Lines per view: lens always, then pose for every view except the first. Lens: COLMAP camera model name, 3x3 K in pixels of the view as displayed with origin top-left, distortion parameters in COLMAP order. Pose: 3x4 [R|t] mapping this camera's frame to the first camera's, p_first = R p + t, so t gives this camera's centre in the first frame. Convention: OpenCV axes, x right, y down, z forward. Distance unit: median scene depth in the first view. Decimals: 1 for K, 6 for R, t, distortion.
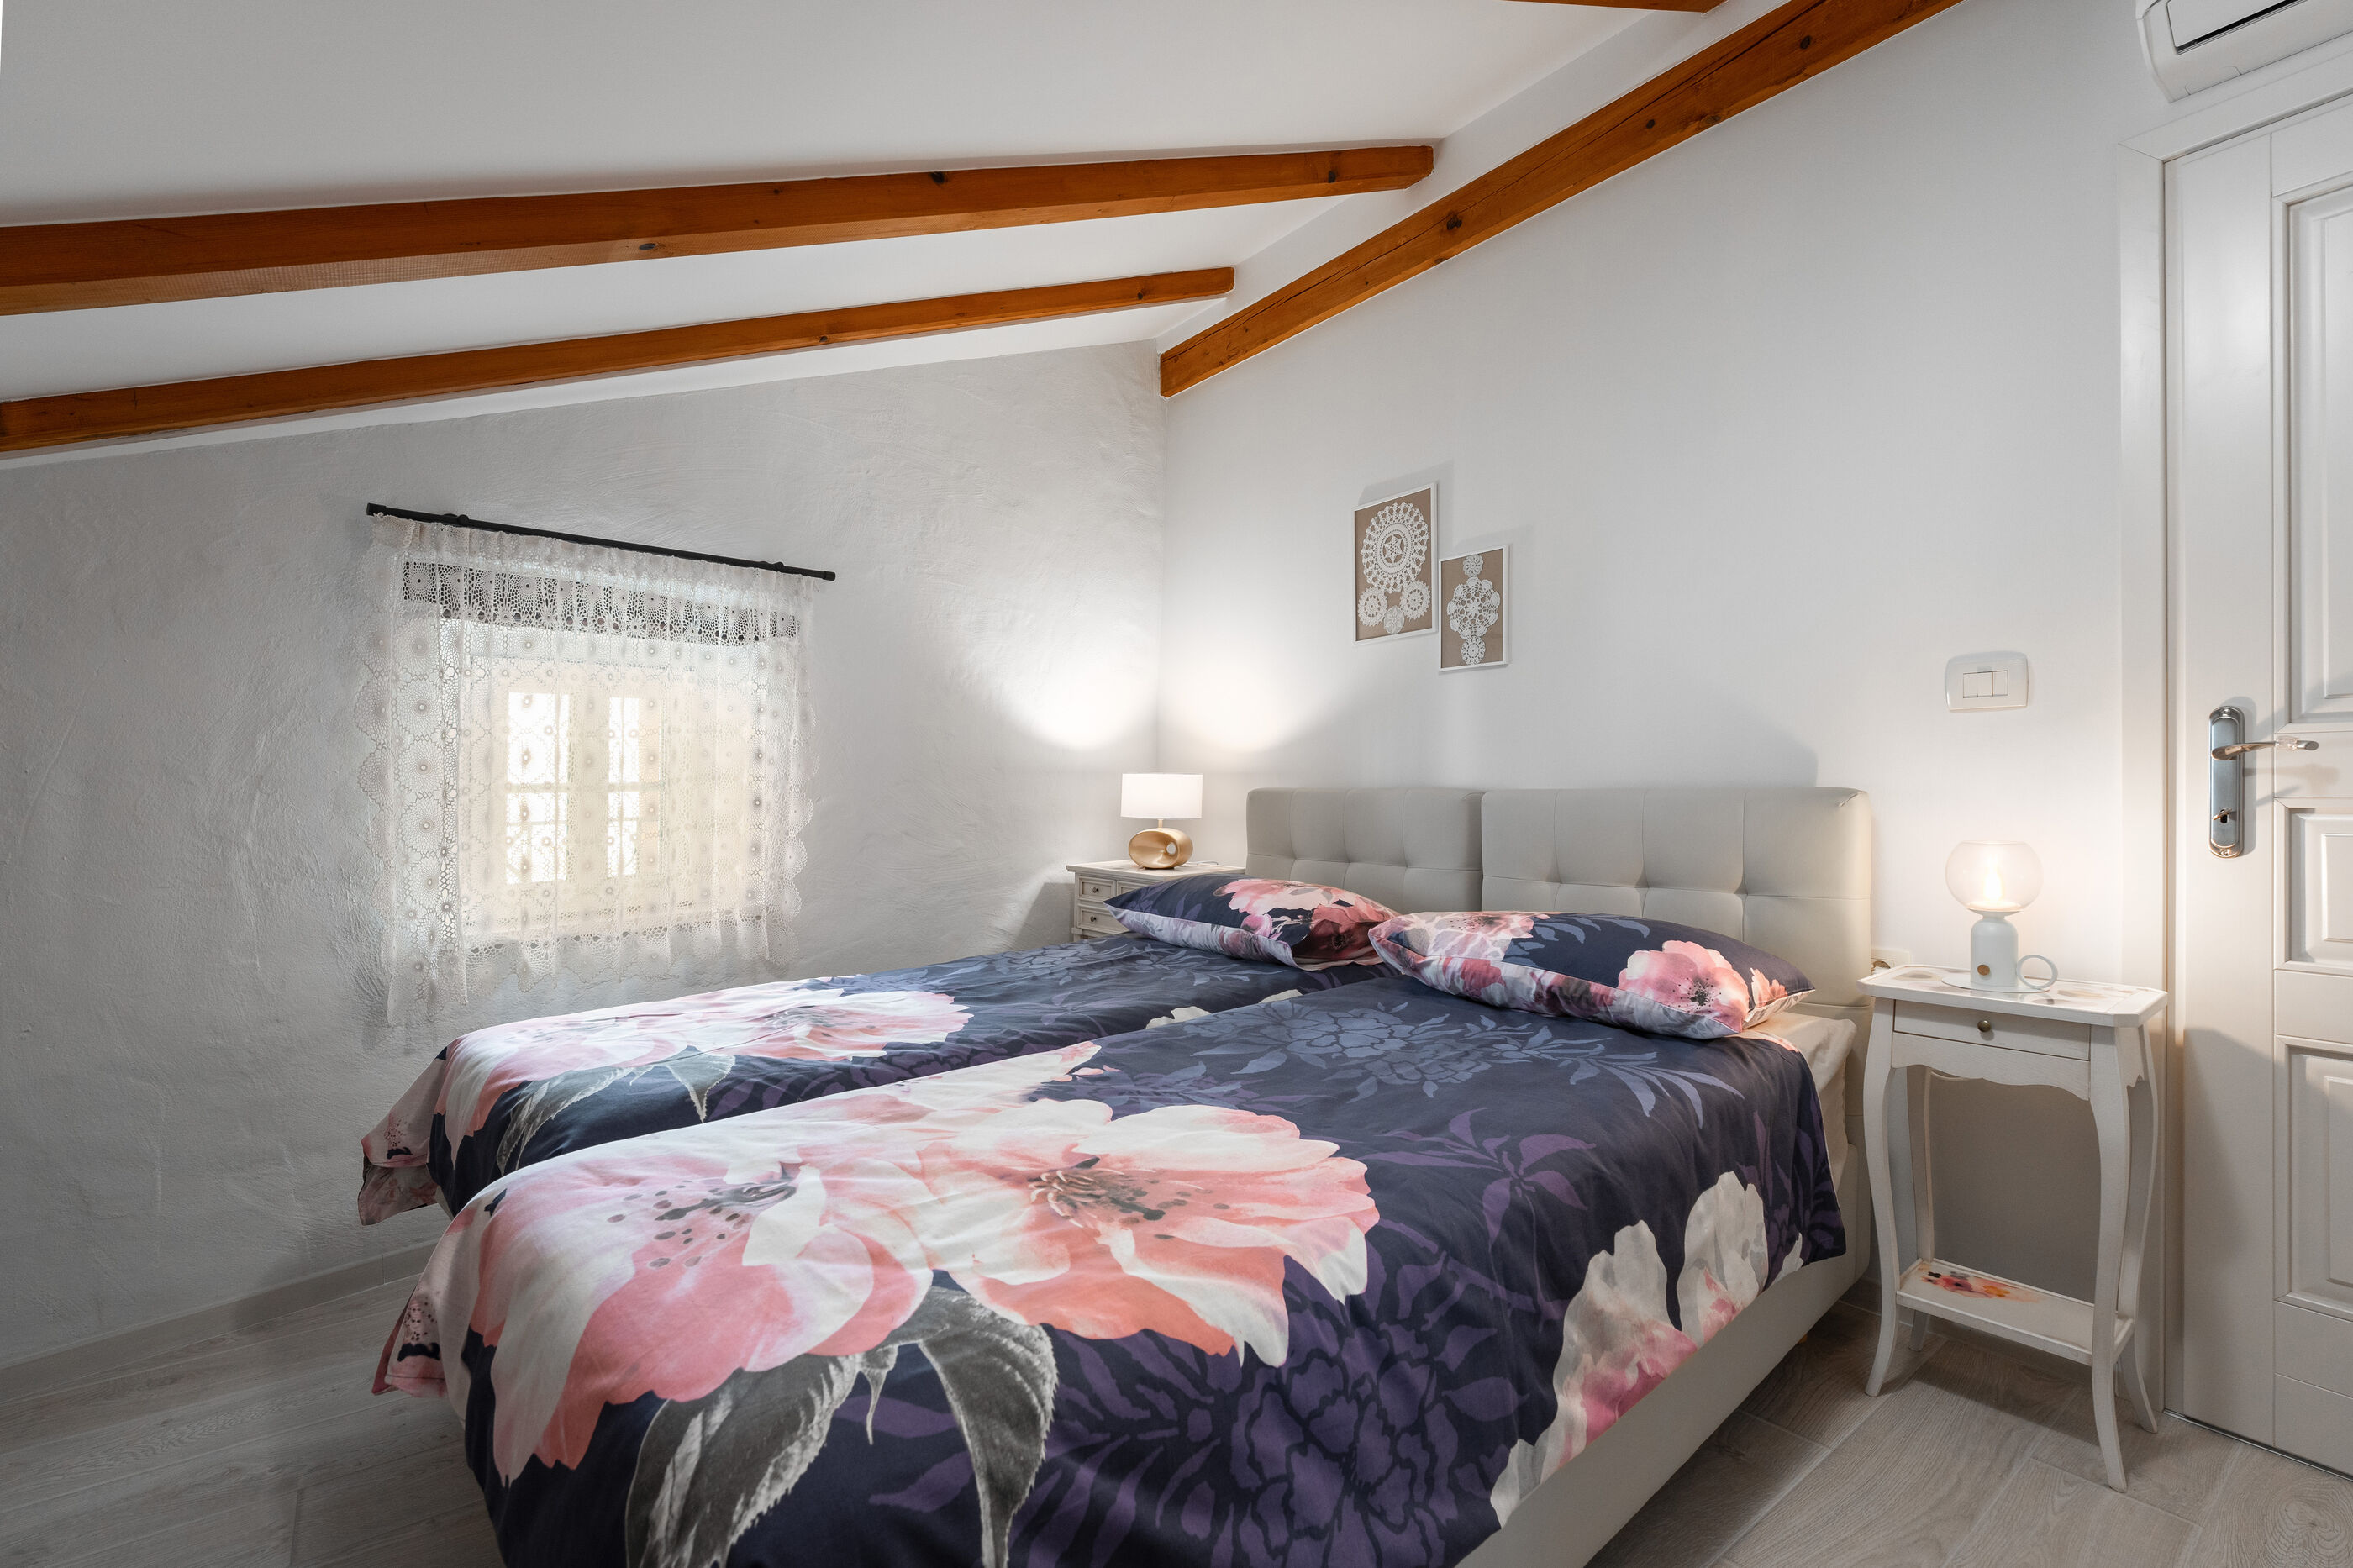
lens RADIAL K [[1056.6, 0, 1176.5], [0, 1056.6, 784.0], [0, 0, 1]] dist [-0.016498, -0.000060]
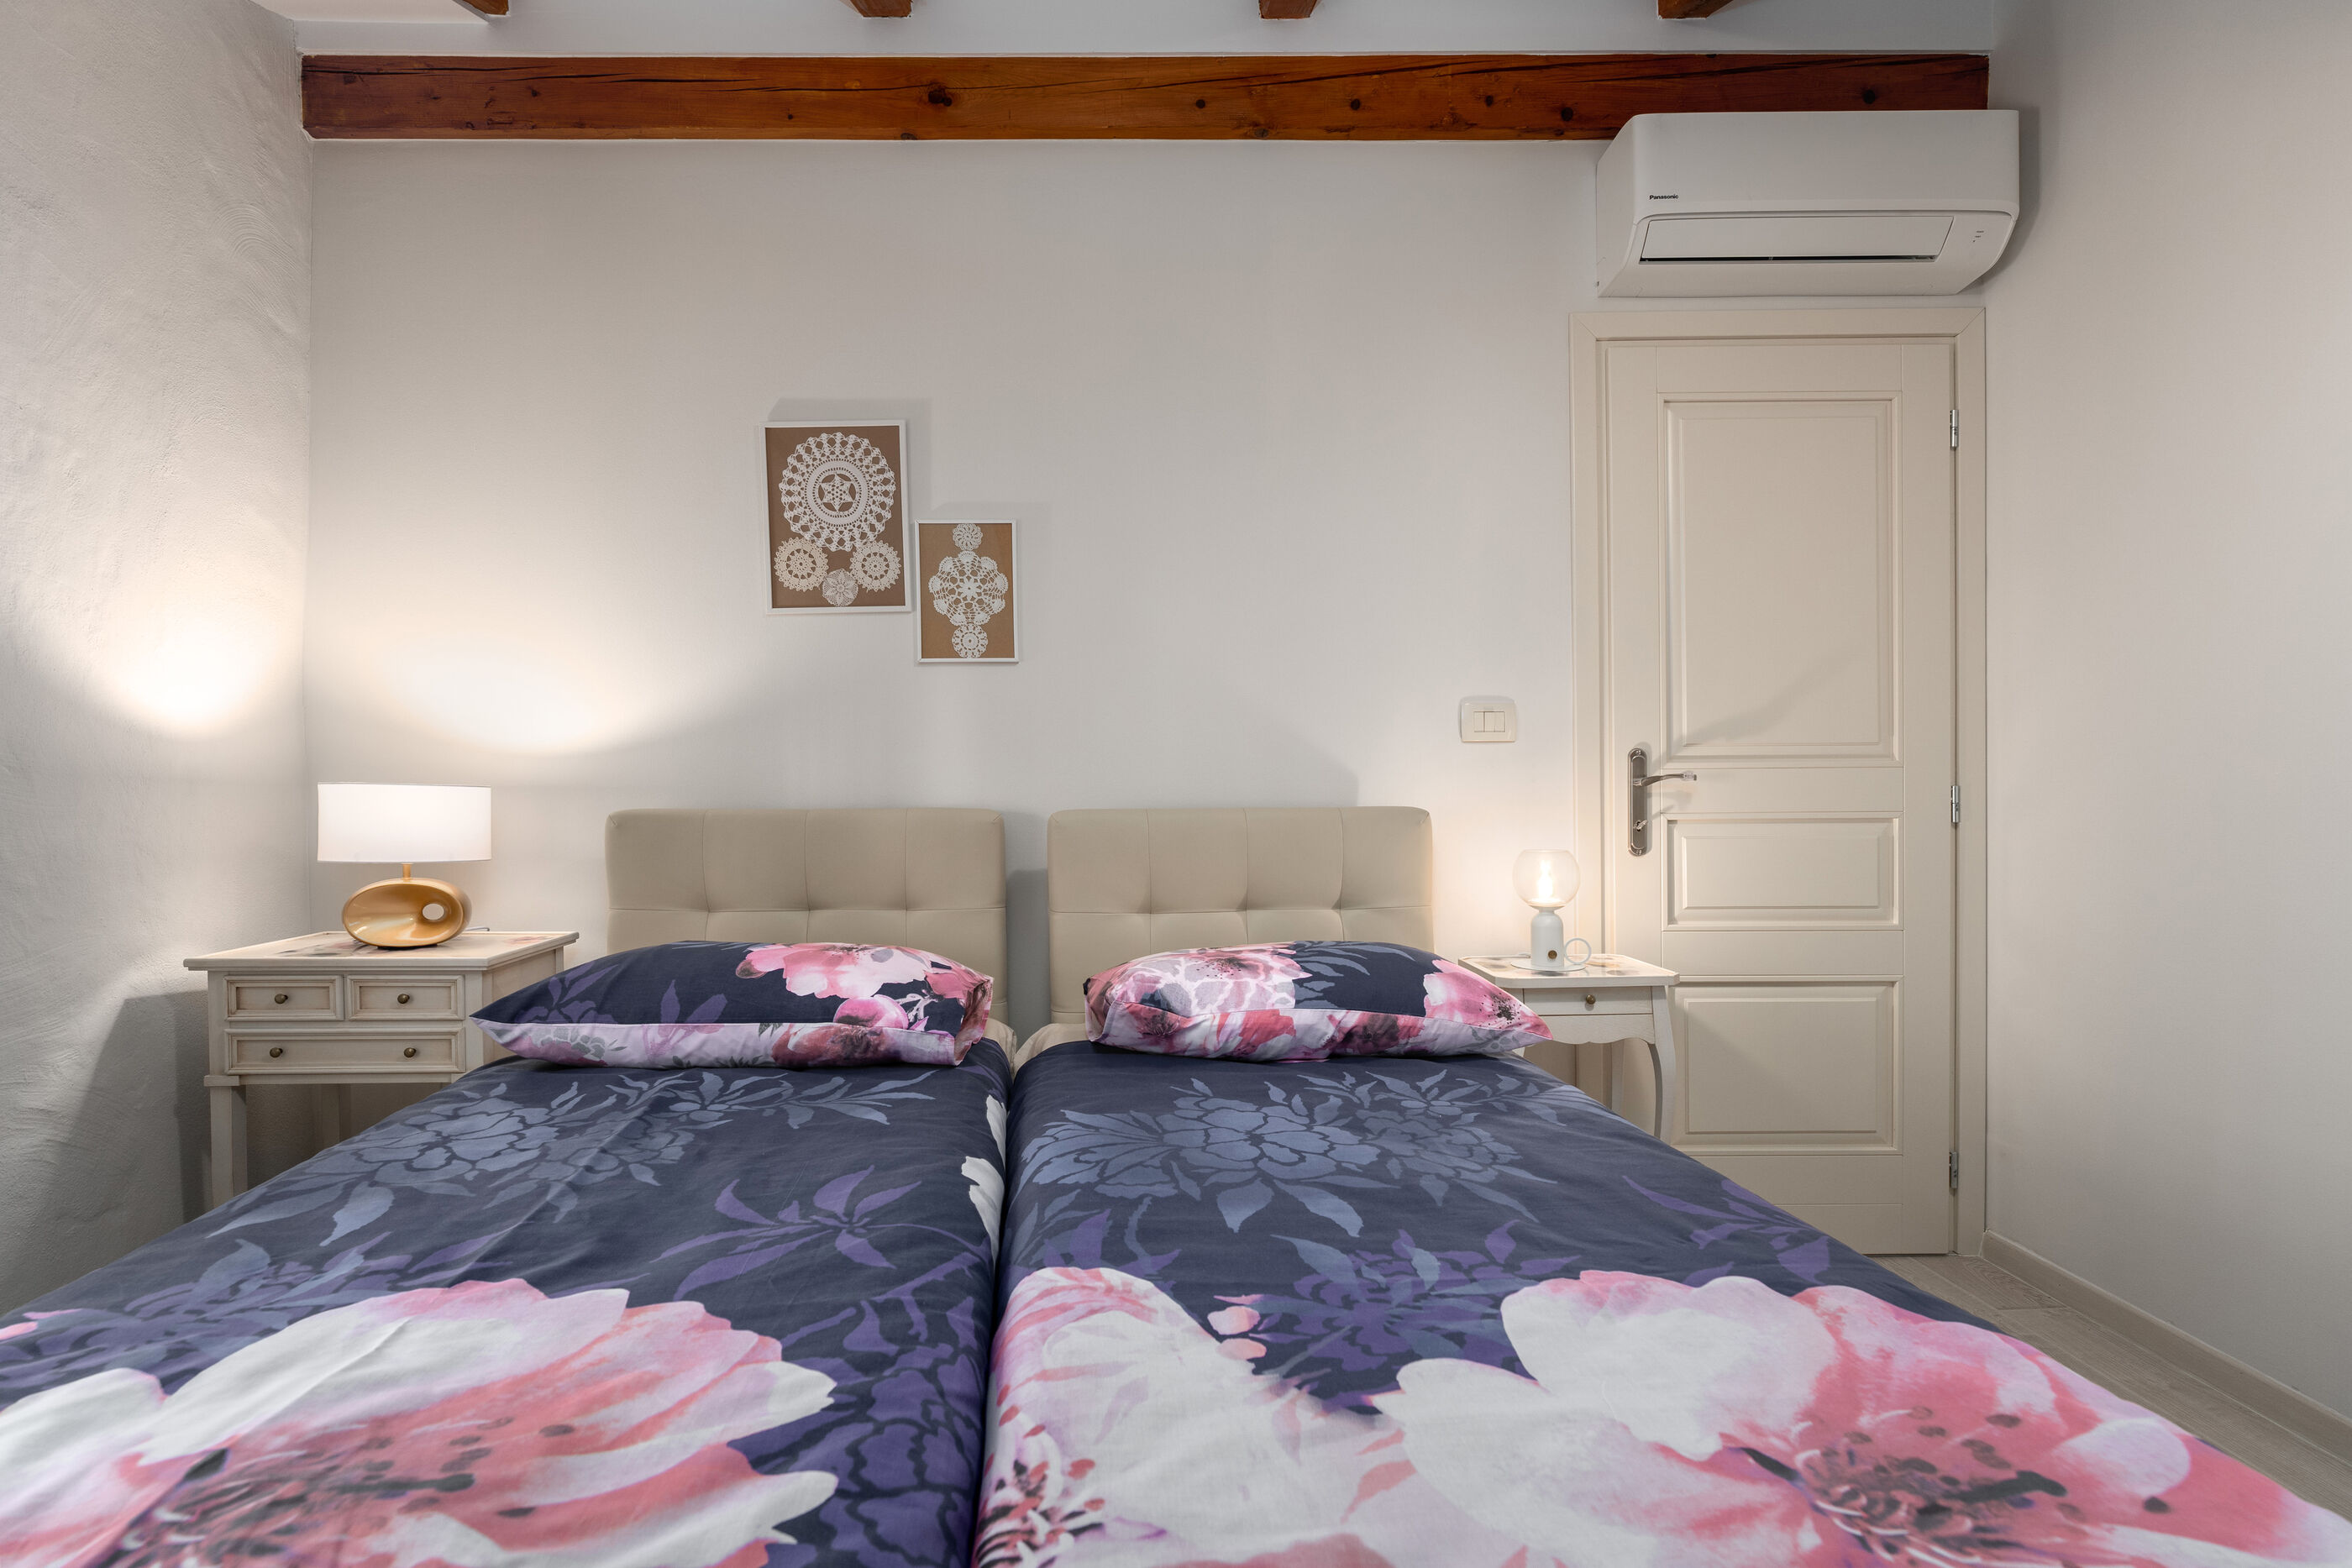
lens RADIAL K [[1054.7, 0, 1175.9], [0, 1054.7, 842.1], [0, 0, 1]] dist [-0.012405, 0.000755]
pose [[0.582682, -0.027198, 0.812245, -0.309820], [-0.000938, 0.999417, 0.034138, 0.002233], [-0.812700, -0.020653, 0.582316, 0.404516]]
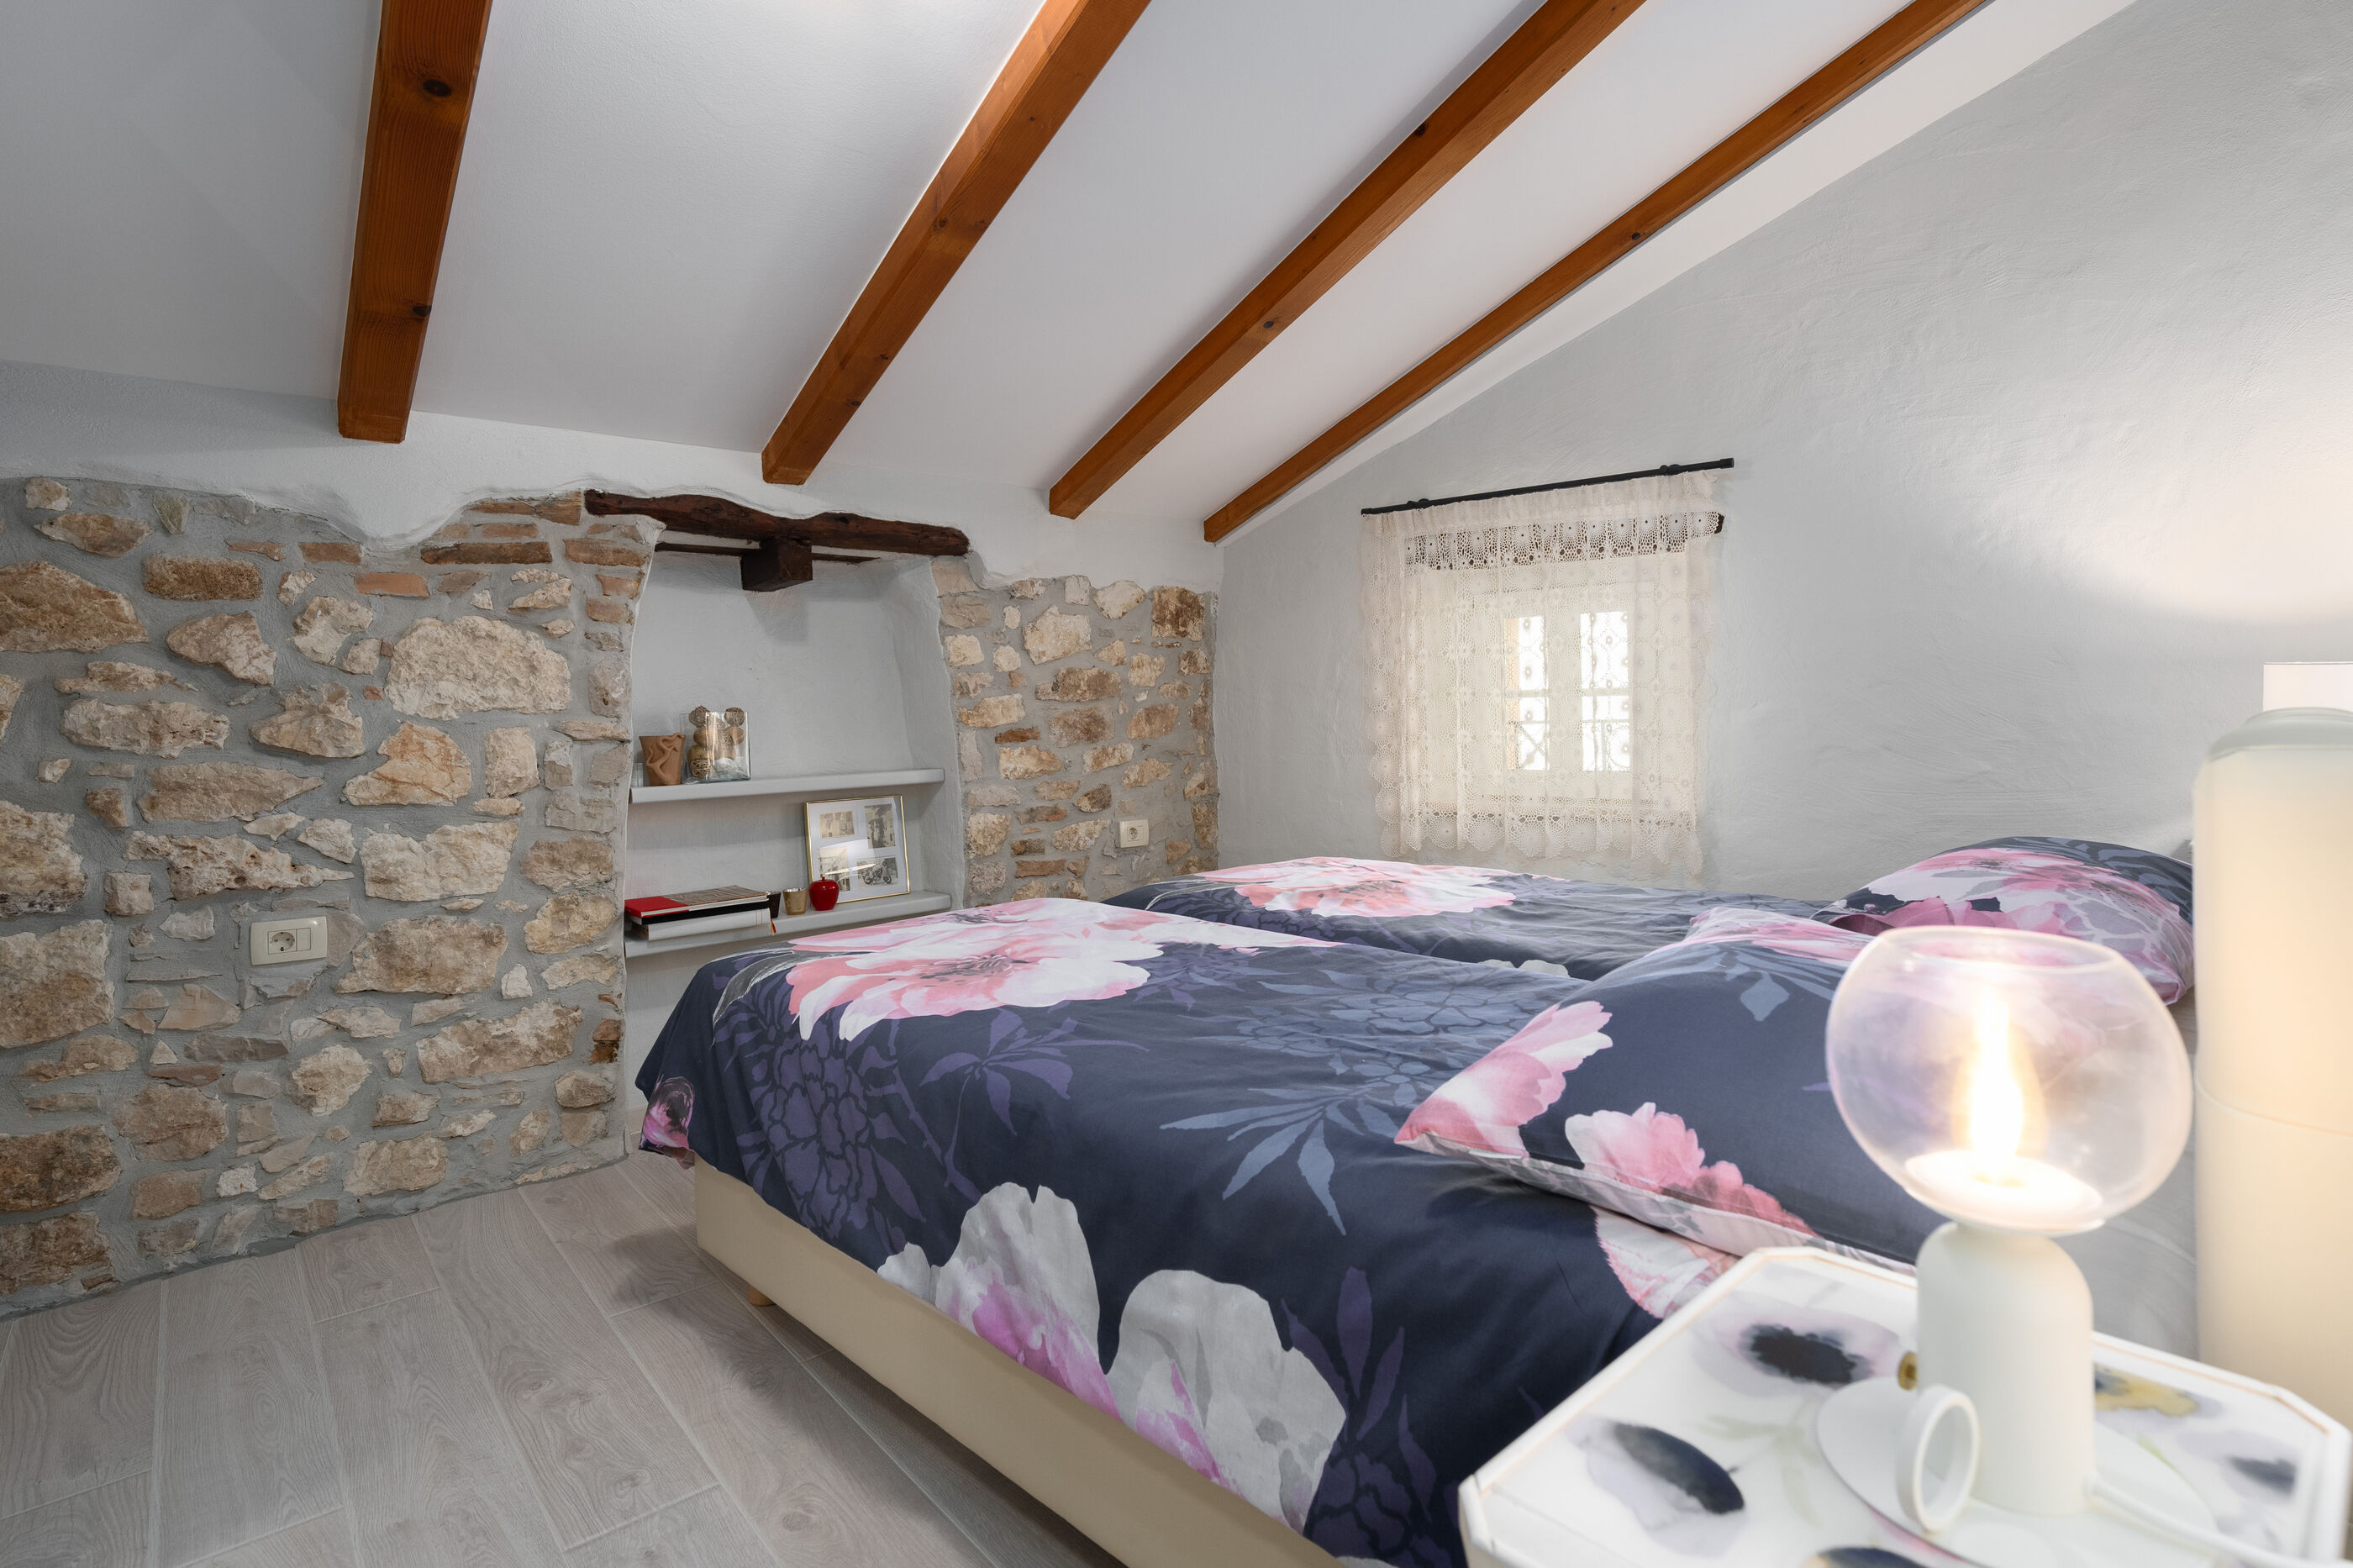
lens RADIAL K [[1110.7, 0, 1175.3], [0, 1110.7, 699.1], [0, 0, 1]] dist [-0.000901, -0.000127]
pose [[0.088033, 0.008459, -0.996082, 0.656334], [0.018740, 0.999773, 0.010146, -0.011656], [0.995941, -0.019560, 0.087855, 0.475585]]
